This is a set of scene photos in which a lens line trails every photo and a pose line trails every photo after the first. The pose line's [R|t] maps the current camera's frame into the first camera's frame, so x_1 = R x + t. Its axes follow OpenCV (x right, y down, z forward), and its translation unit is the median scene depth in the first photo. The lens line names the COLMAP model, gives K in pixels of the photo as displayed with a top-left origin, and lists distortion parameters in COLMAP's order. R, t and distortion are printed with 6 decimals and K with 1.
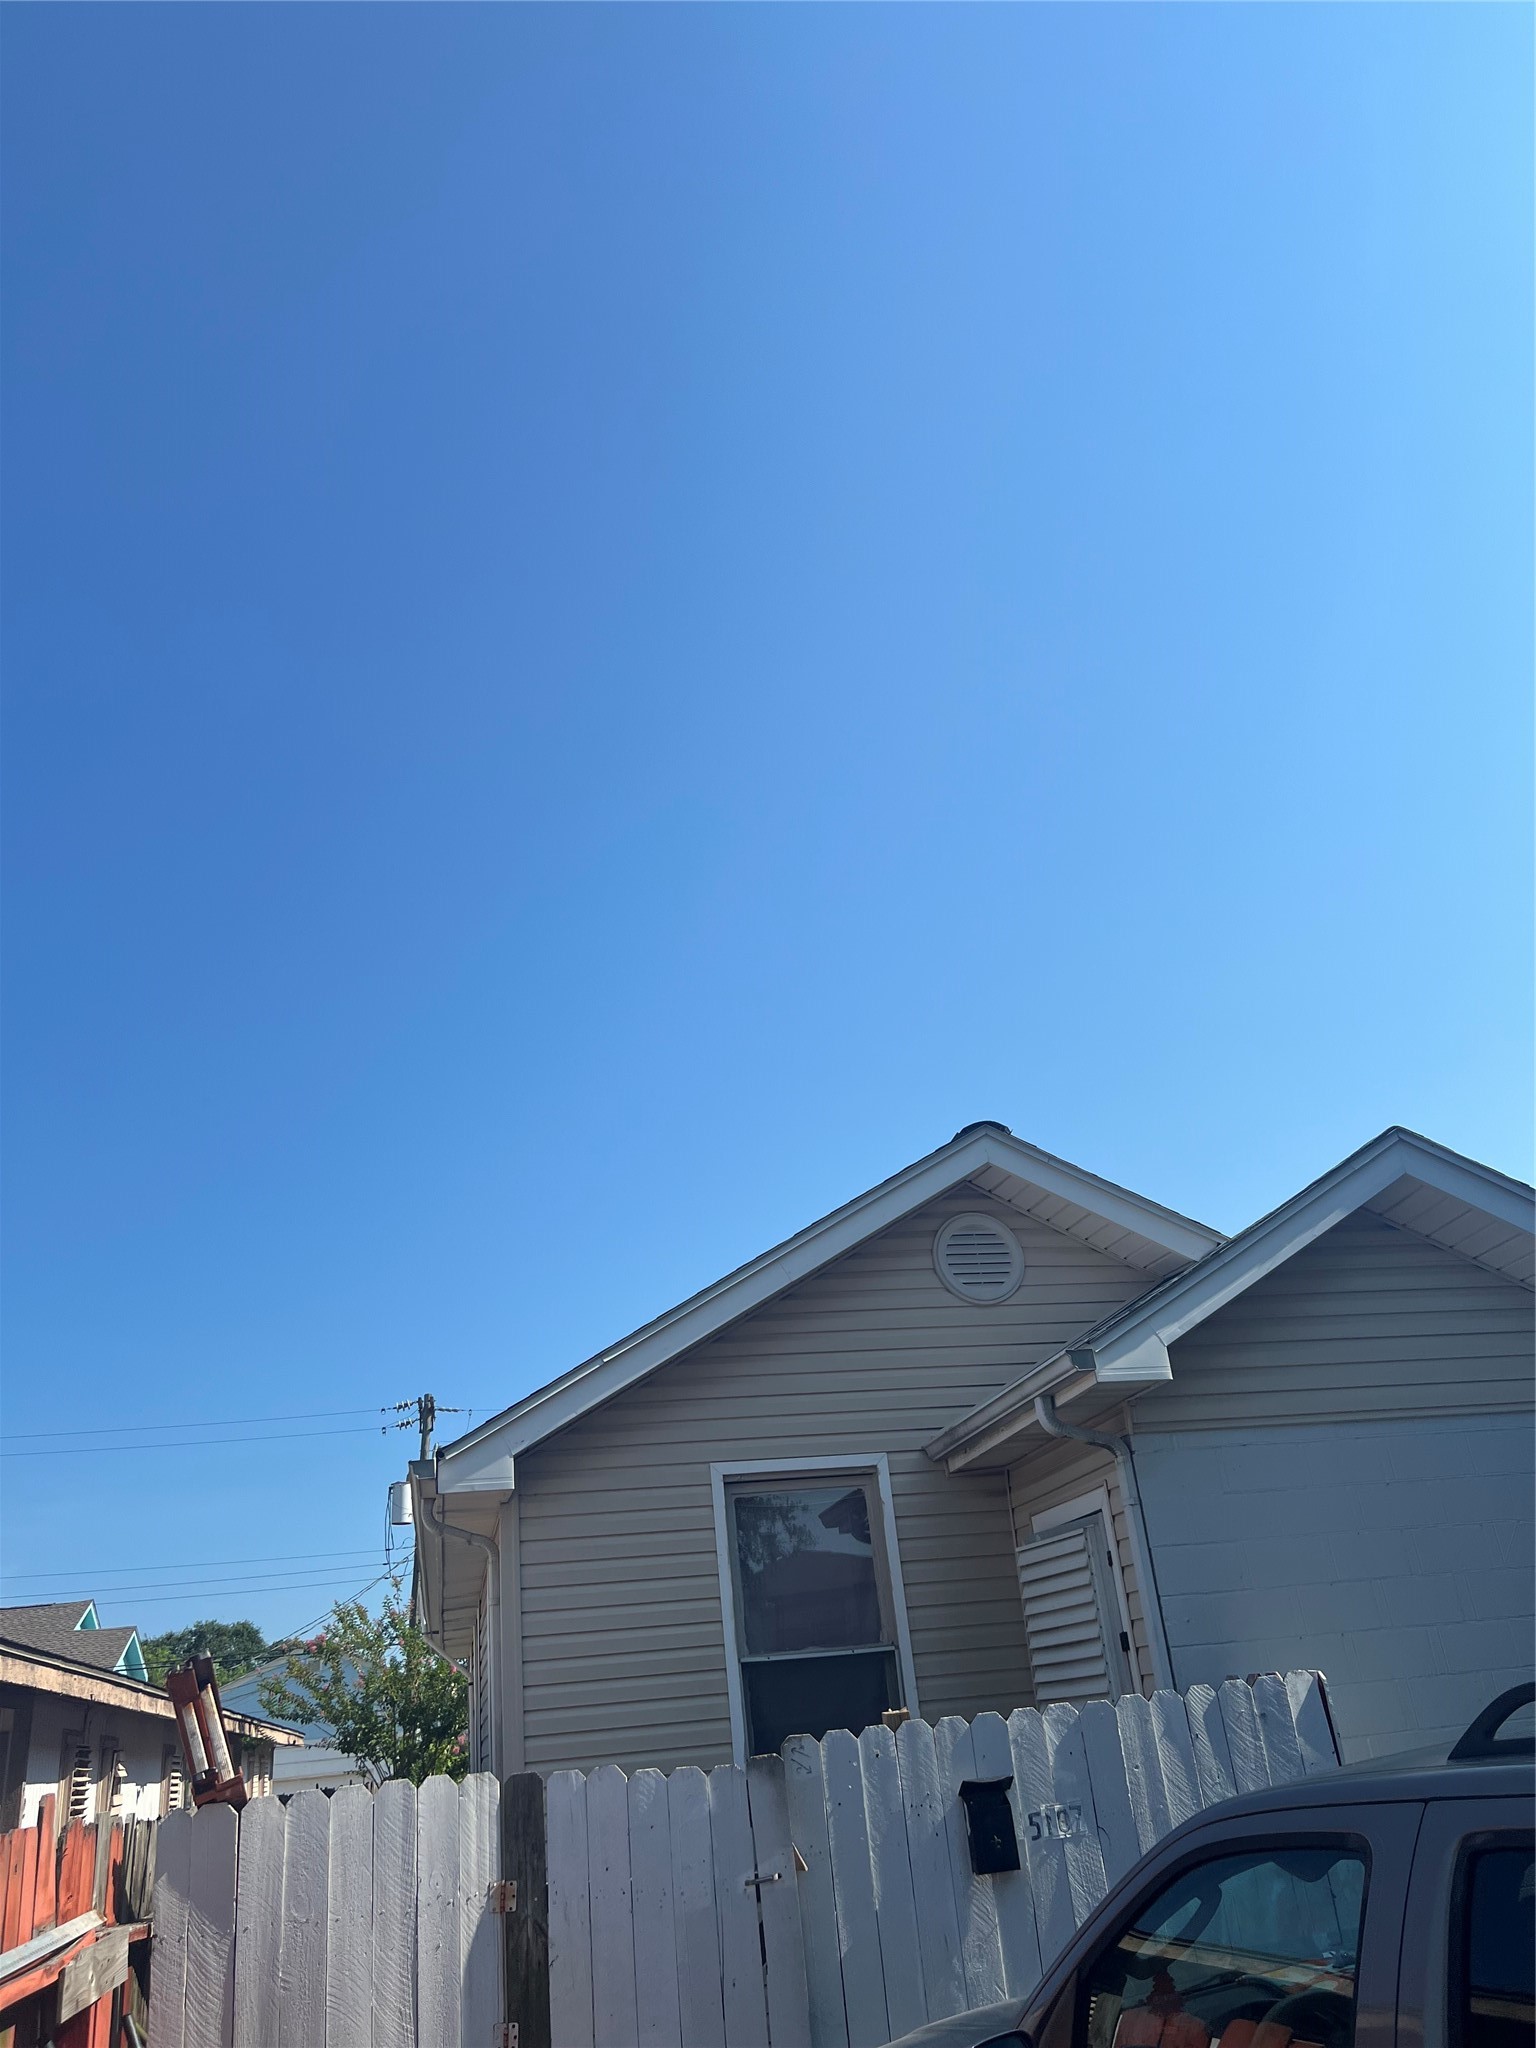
lens RADIAL K [[1575.3, 0, 727.4], [0, 1575.3, 1025.9], [0, 0, 1]] dist [0.060253, -0.079207]
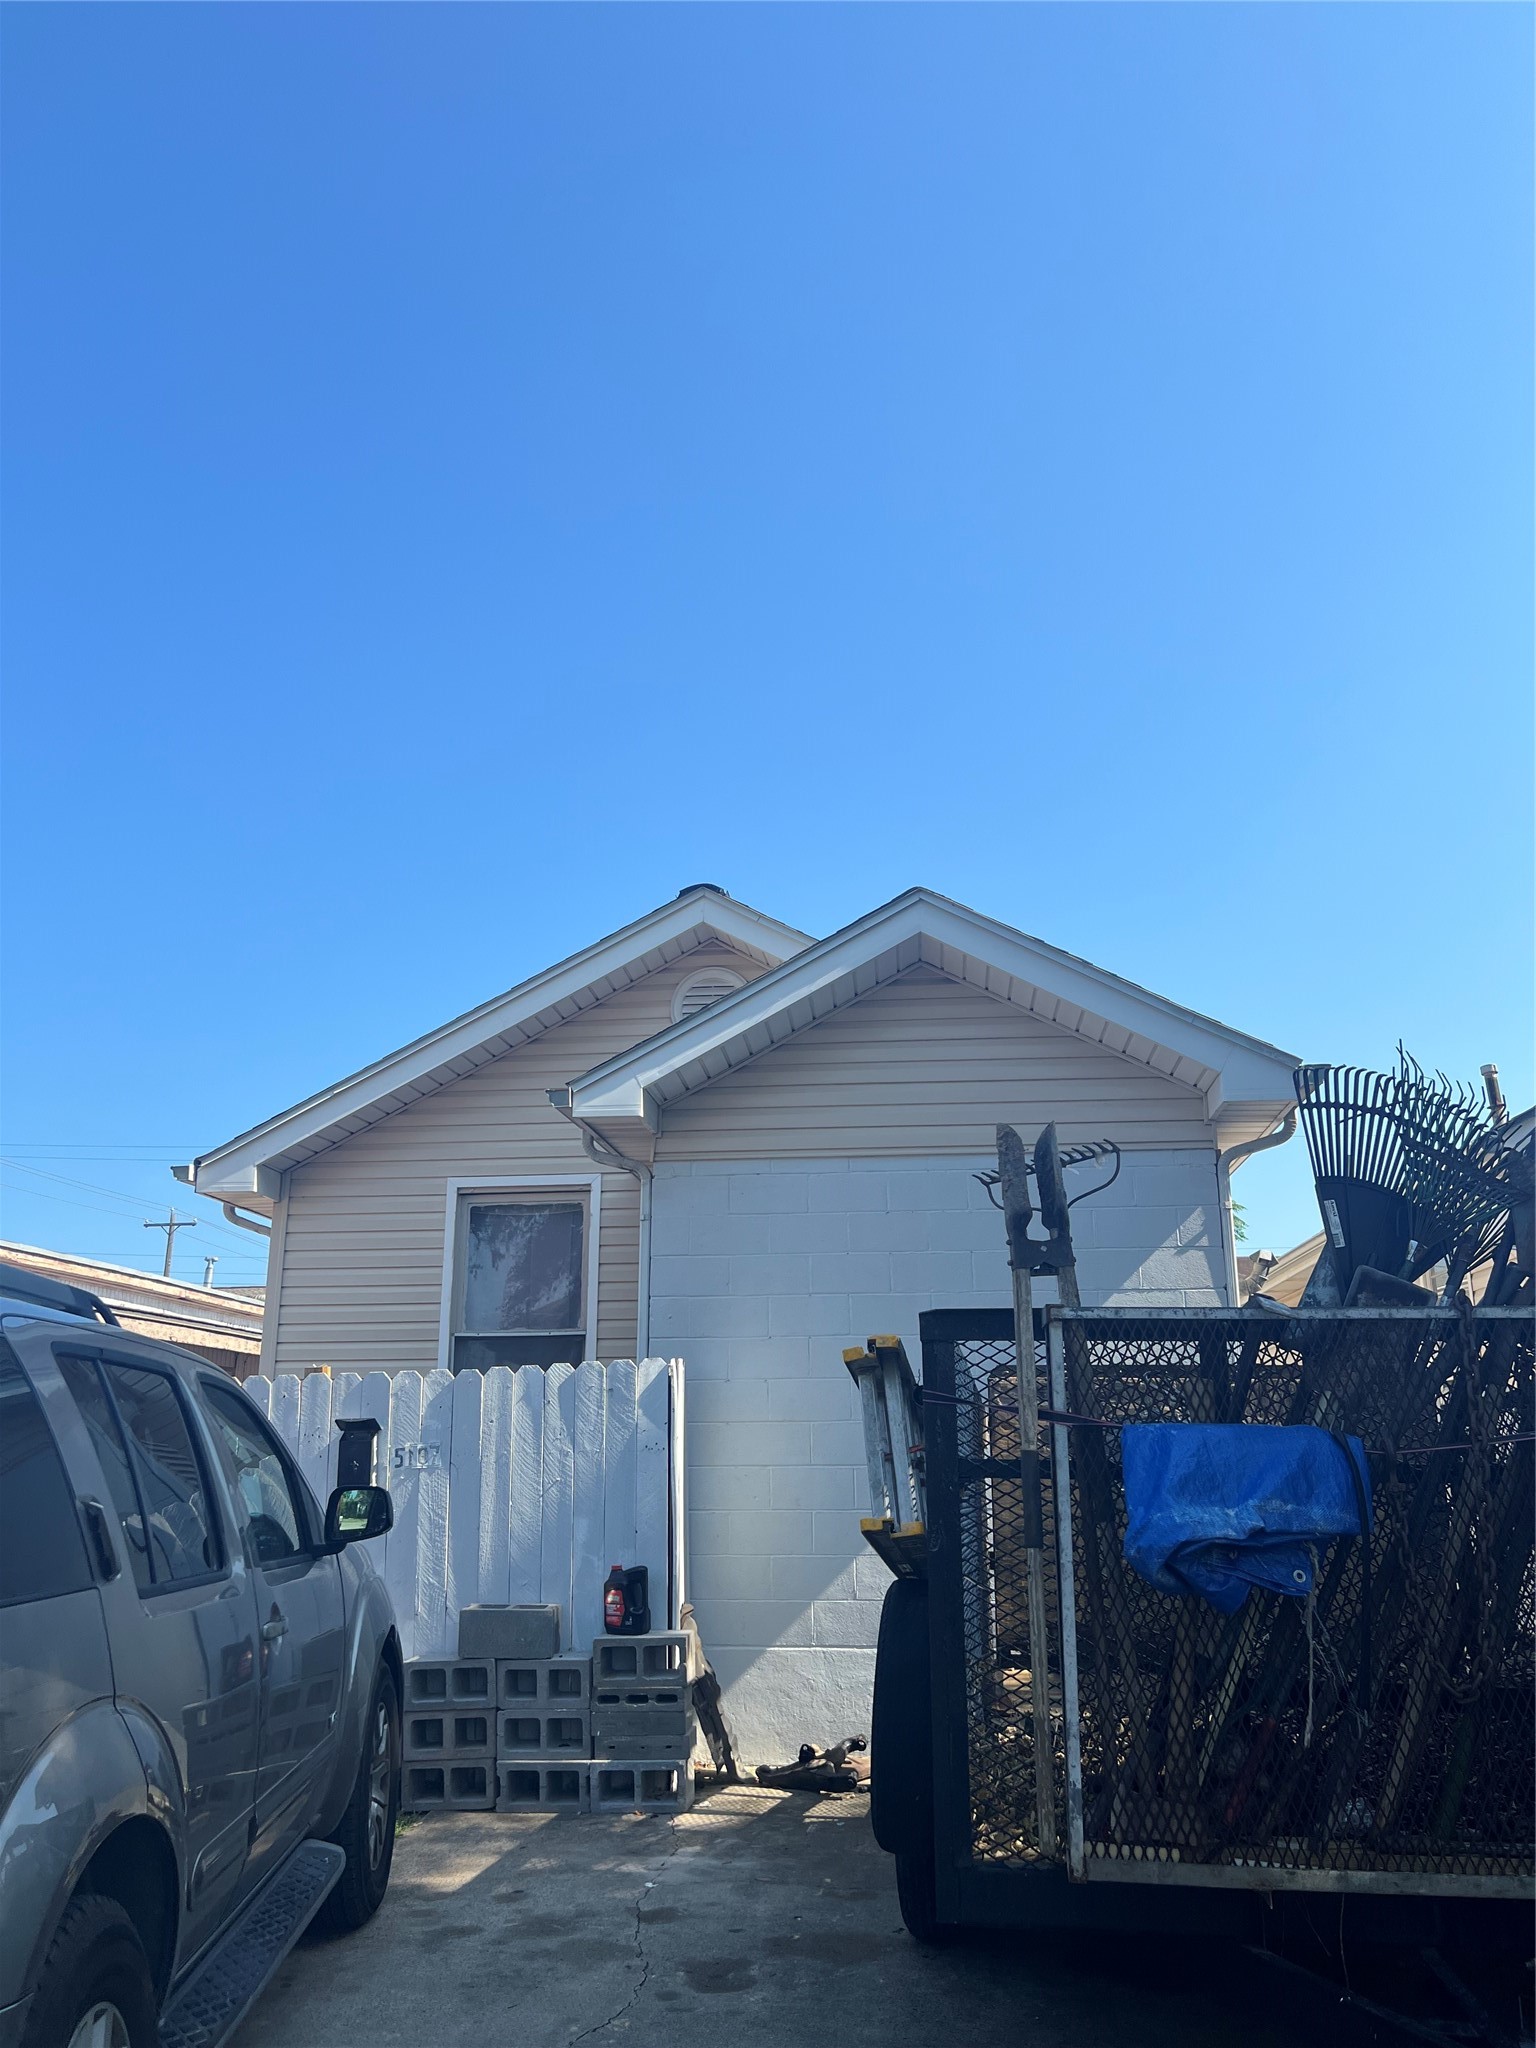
lens RADIAL K [[1541.6, 0, 773.8], [0, 1541.6, 1025.3], [0, 0, 1]] dist [0.008440, -0.000797]
pose [[0.958498, 0.003655, -0.285075, 0.630891], [0.044470, 0.985762, 0.162161, -0.017432], [0.281609, -0.168108, 0.944688, -0.014880]]
